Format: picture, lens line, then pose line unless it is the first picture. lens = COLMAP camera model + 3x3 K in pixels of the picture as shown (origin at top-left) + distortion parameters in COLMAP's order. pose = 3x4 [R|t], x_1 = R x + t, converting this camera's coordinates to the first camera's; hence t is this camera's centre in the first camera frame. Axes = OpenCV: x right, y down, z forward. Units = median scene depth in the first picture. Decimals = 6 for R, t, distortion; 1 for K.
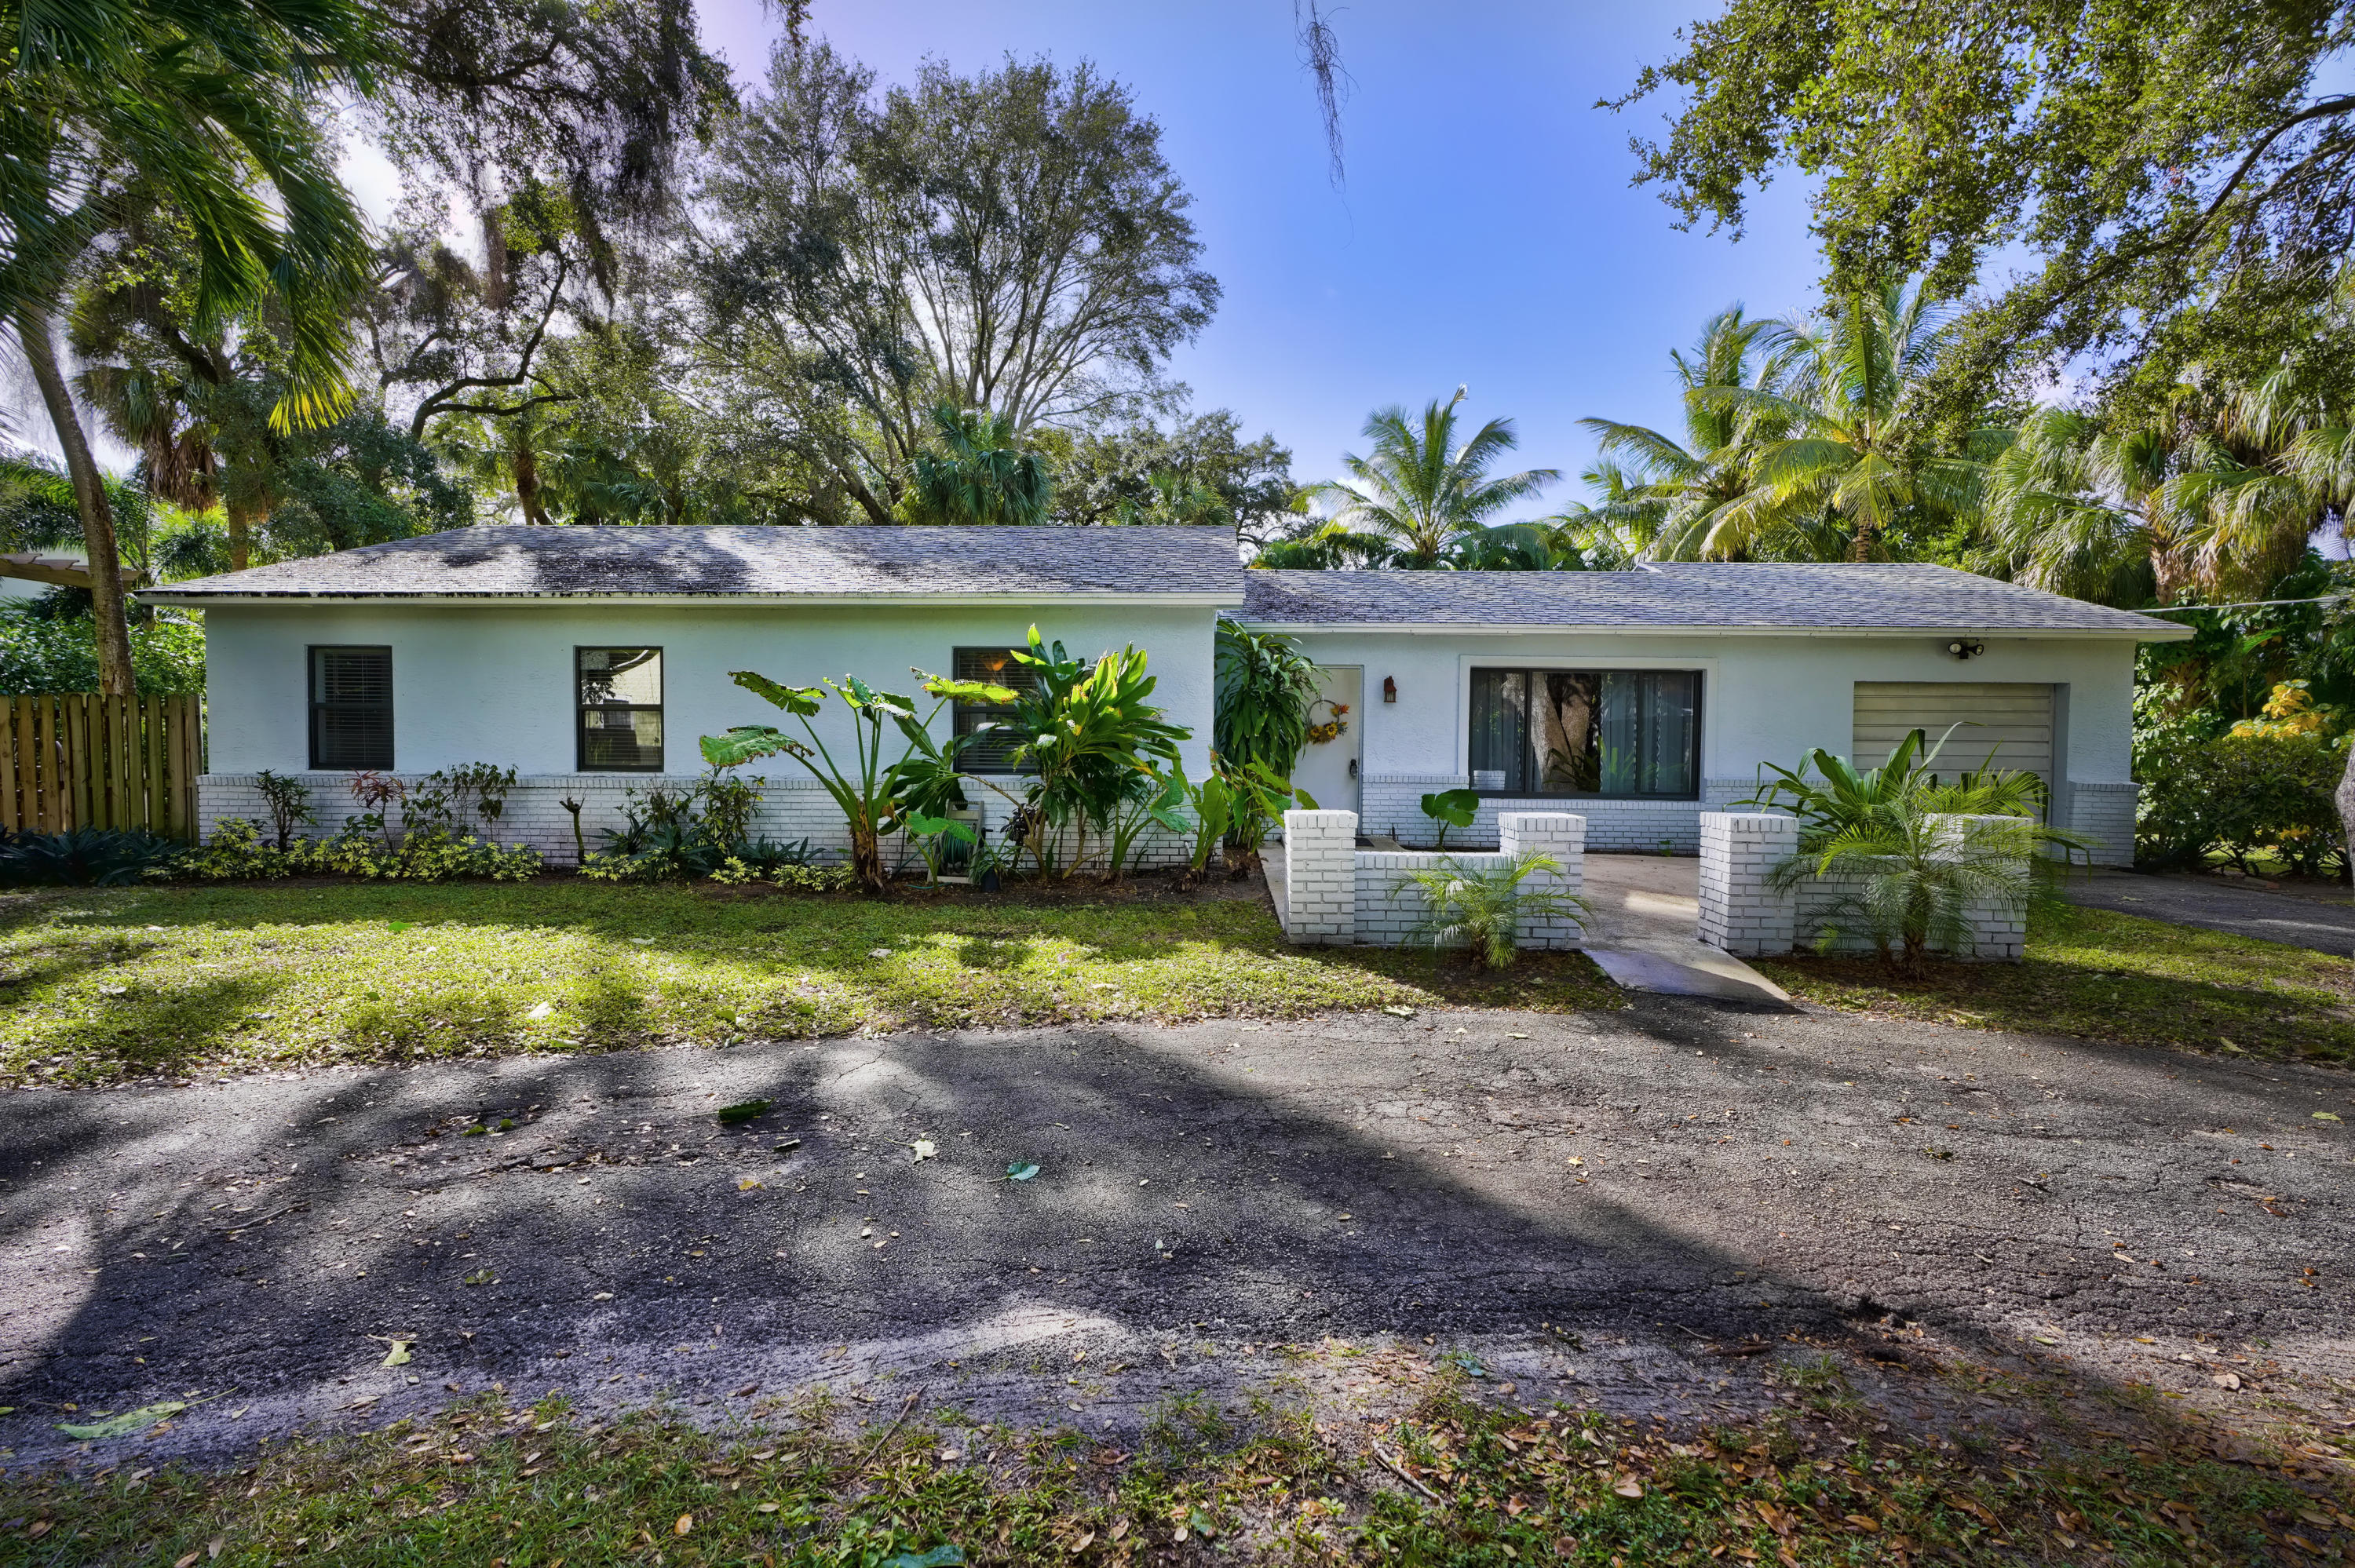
lens RADIAL K [[1052.9, 0, 1172.3], [0, 1052.9, 773.6], [0, 0, 1]] dist [-0.010518, 0.001586]
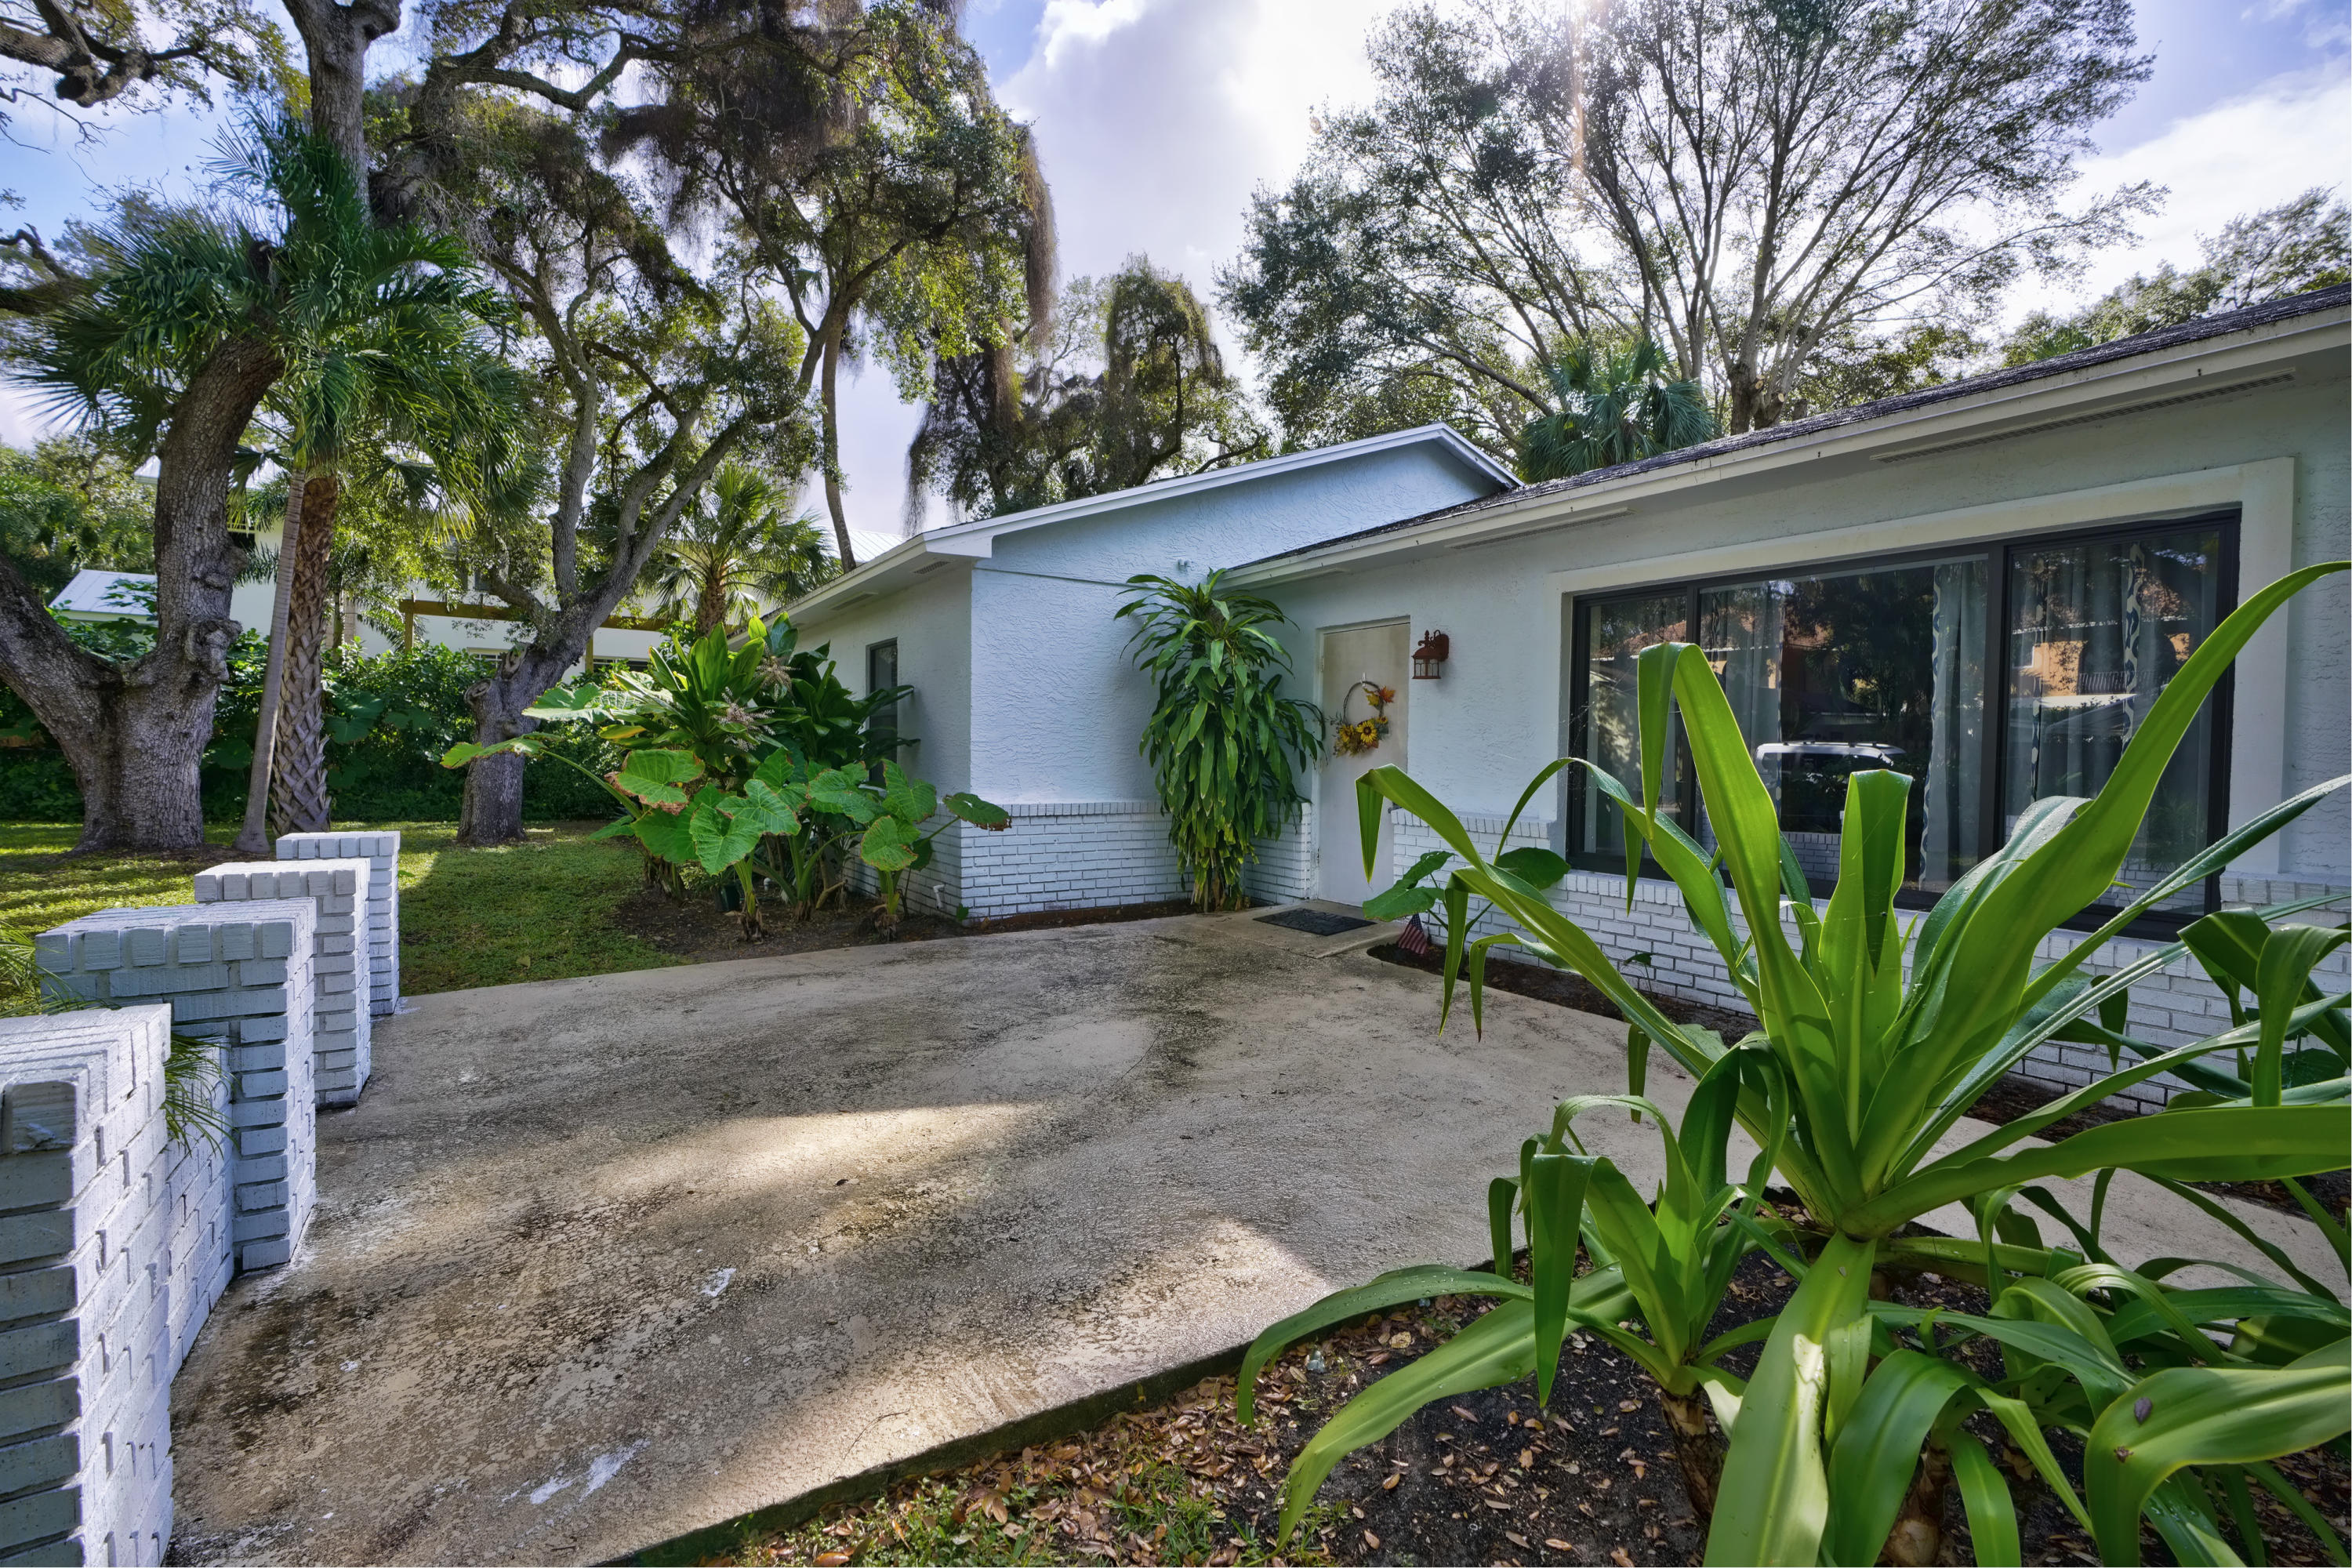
lens RADIAL K [[1047.6, 0, 1173.2], [0, 1047.6, 777.6], [0, 0, 1]] dist [-0.011015, 0.005029]
pose [[0.567483, 0.018547, -0.823176, 0.232458], [-0.033963, 0.999423, -0.000895, -0.004802], [0.822684, 0.028465, 0.567786, 0.236151]]
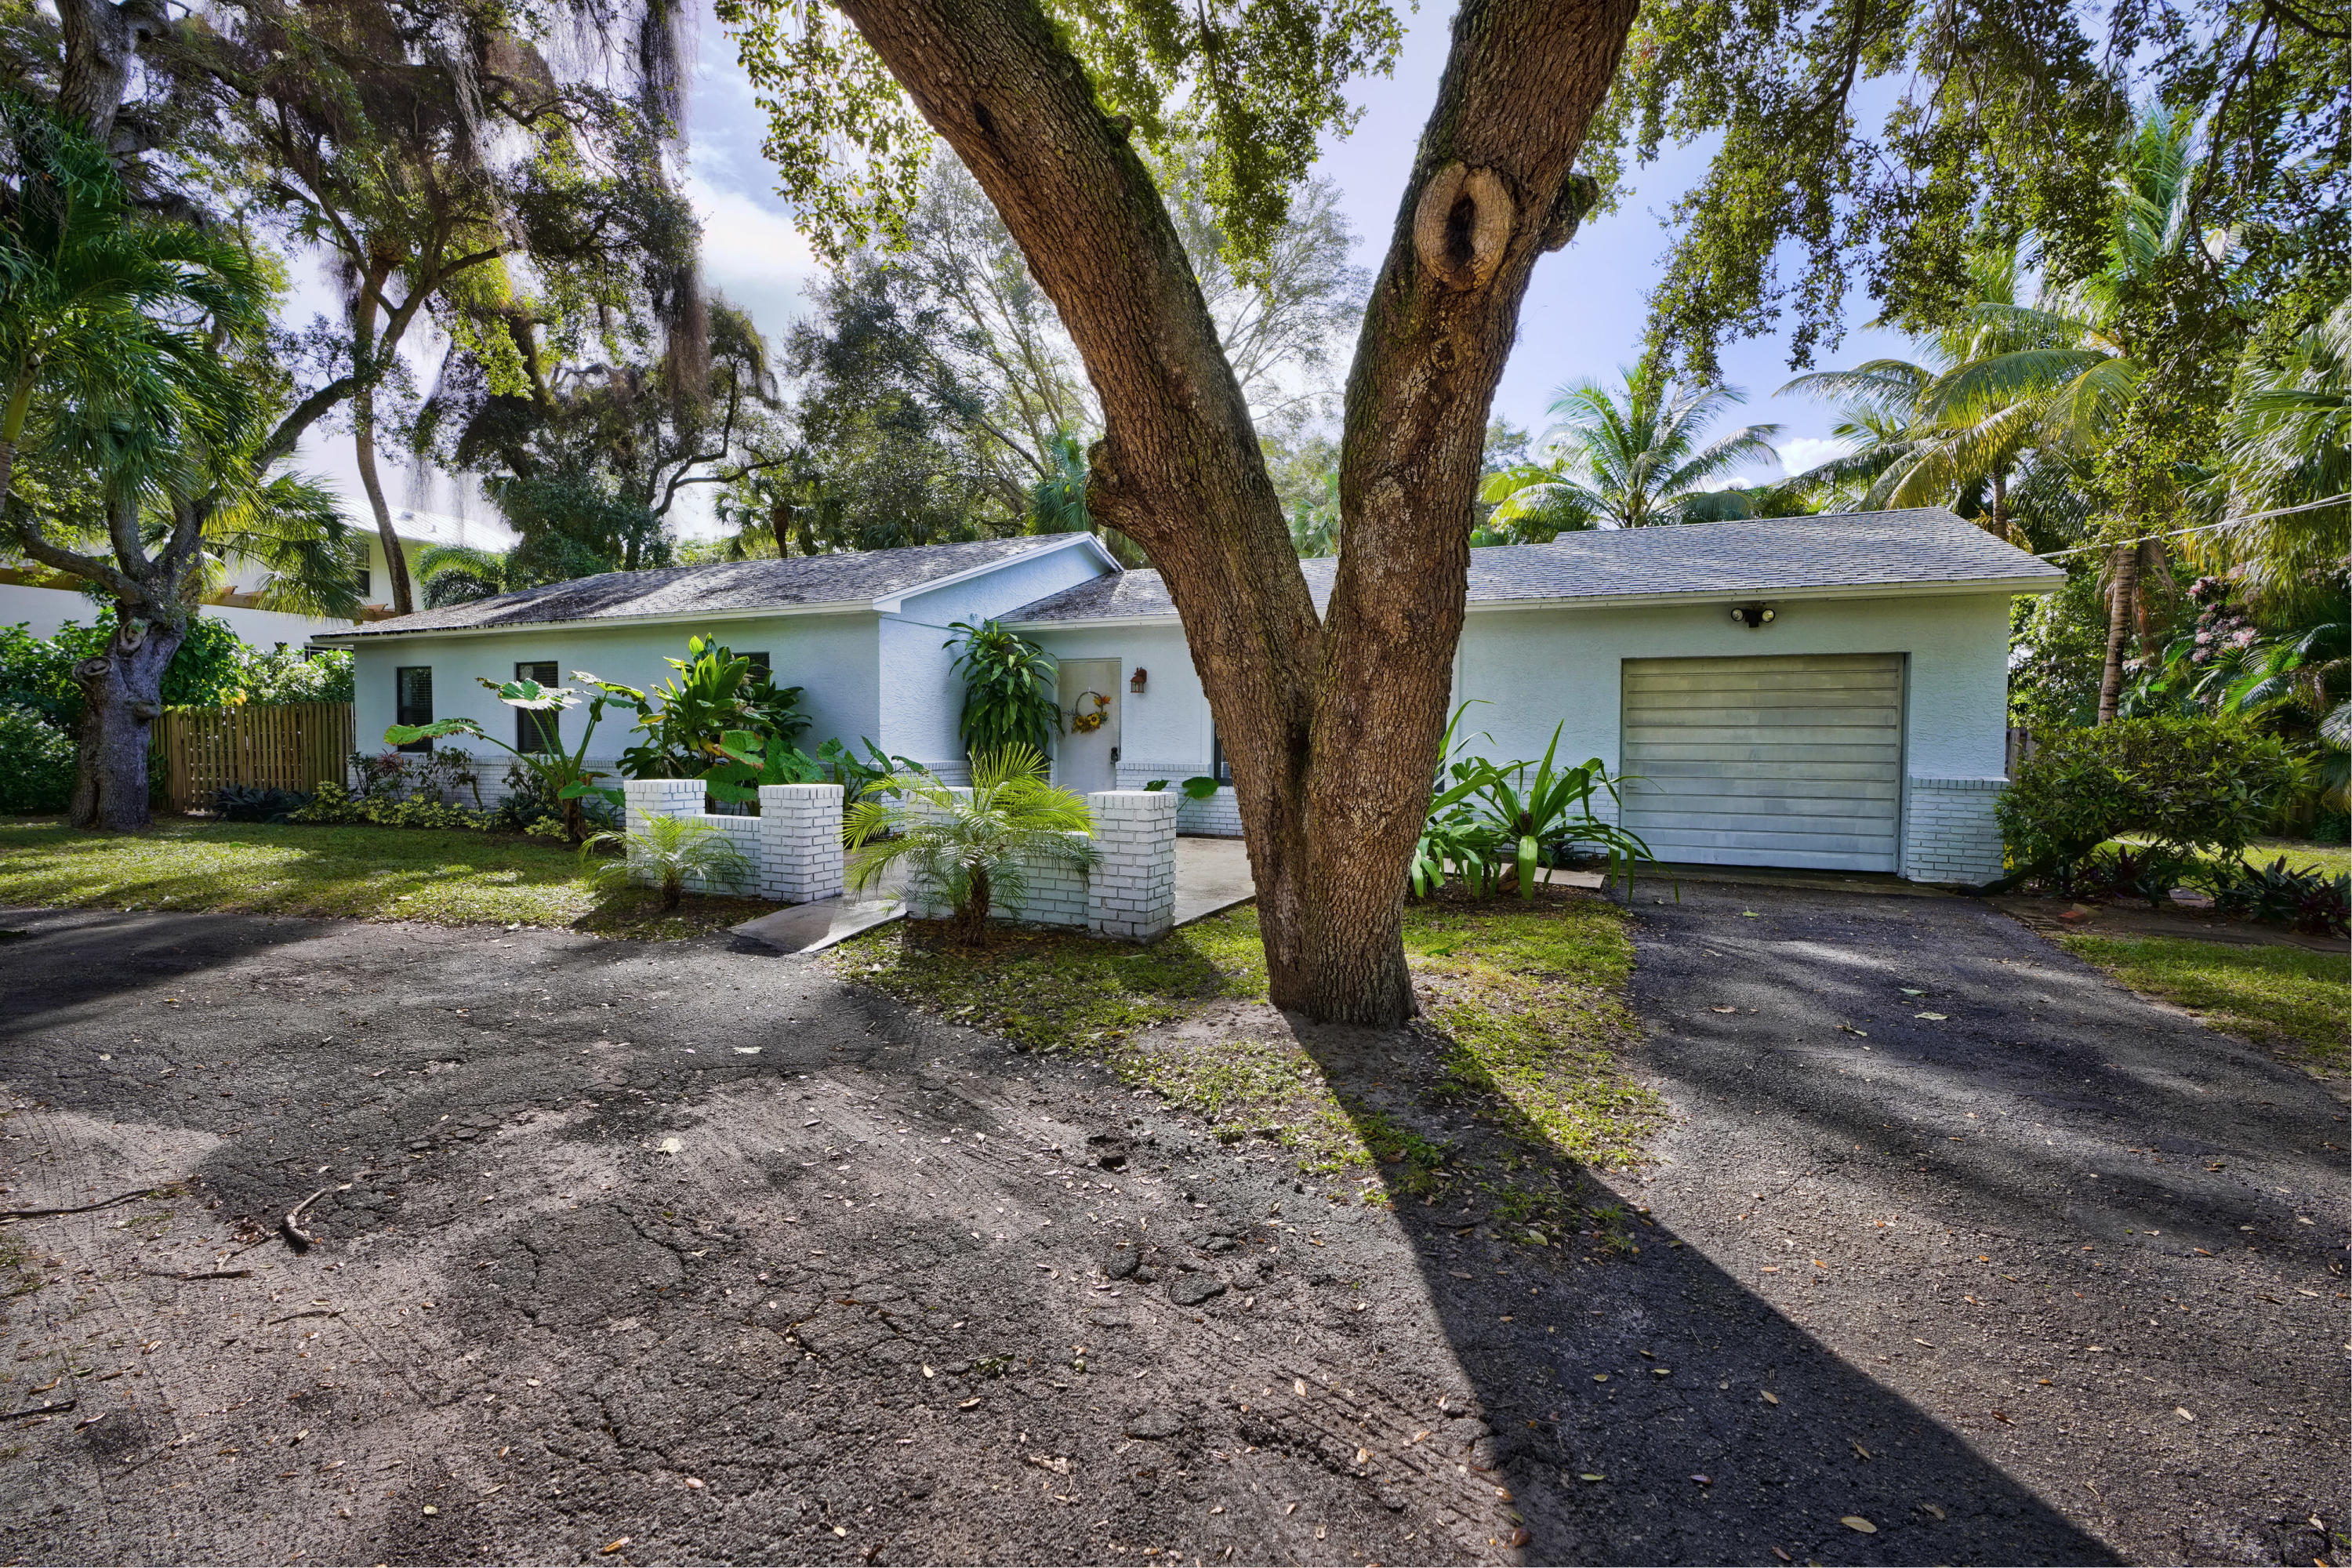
lens RADIAL K [[1047.6, 0, 1173.2], [0, 1047.6, 777.6], [0, 0, 1]] dist [-0.011015, 0.005029]
pose [[0.923934, 0.012307, -0.382355, 0.256145], [-0.011709, 0.999924, 0.003891, 0.004743], [0.382374, 0.000882, 0.924007, 0.022834]]
